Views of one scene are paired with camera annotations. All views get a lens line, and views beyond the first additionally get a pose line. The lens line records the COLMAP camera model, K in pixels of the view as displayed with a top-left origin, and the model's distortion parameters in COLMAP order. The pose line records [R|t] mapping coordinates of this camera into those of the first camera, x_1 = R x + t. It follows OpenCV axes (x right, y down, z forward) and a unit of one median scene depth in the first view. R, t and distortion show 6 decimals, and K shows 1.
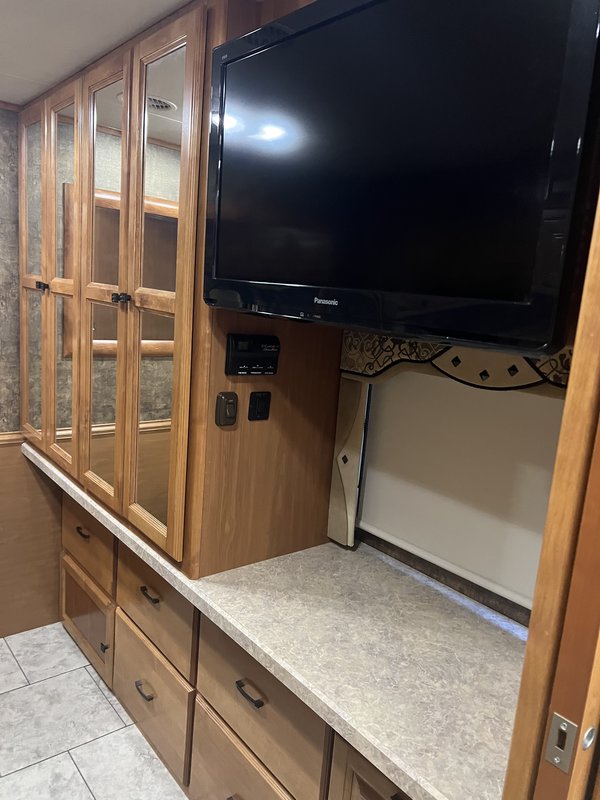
lens RADIAL K [[604.4, 0, 297.8], [0, 604.4, 402.2], [0, 0, 1]] dist [0.041134, -0.037200]
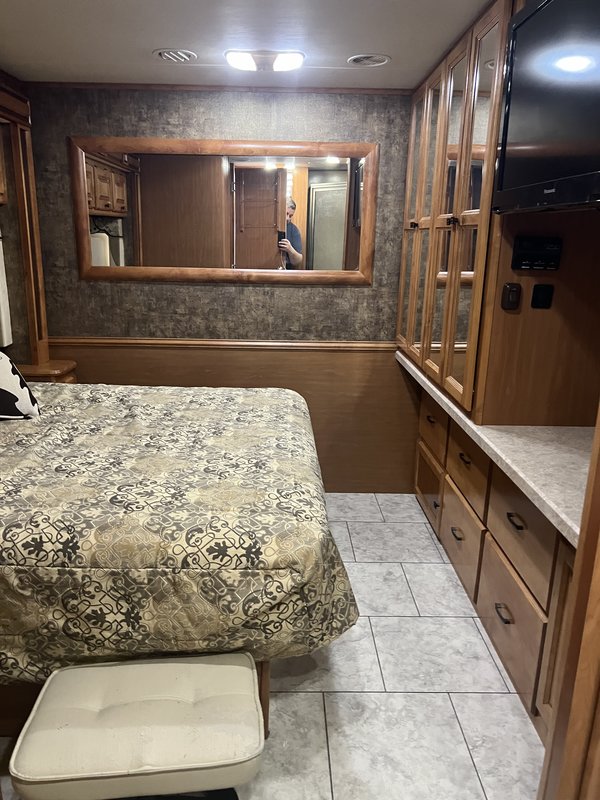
lens RADIAL K [[604.4, 0, 295.7], [0, 604.4, 399.5], [0, 0, 1]] dist [0.041134, -0.037200]
pose [[0.787683, 0.096564, -0.608466, 0.247841], [-0.071109, 0.995289, 0.065900, 0.132557], [0.611964, -0.008640, 0.790839, -0.240489]]
